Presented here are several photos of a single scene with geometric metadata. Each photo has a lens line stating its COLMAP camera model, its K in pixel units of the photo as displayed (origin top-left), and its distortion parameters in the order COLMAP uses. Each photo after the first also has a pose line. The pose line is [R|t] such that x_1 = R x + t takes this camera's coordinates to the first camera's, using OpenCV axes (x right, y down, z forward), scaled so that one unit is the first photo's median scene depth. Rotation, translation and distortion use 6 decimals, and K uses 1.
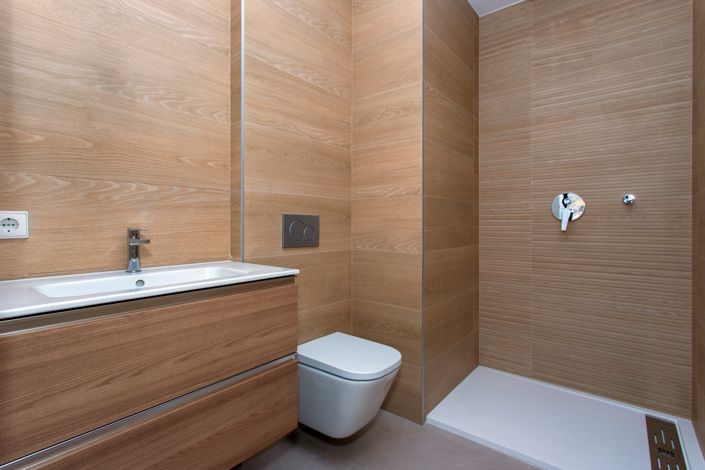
lens RADIAL K [[345.5, 0, 352.9], [0, 345.5, 221.0], [0, 0, 1]] dist [-0.009758, 0.000307]
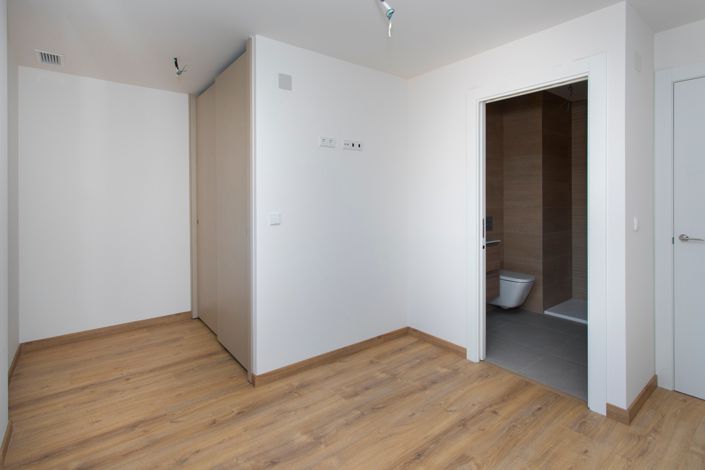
lens RADIAL K [[345.5, 0, 341.0], [0, 345.5, 202.2], [0, 0, 1]] dist [-0.009758, 0.000307]
pose [[0.970303, 0.001833, -0.241887, -0.662876], [0.001912, 0.999882, 0.015245, -0.193860], [0.241887, -0.015255, 0.970185, -1.840007]]
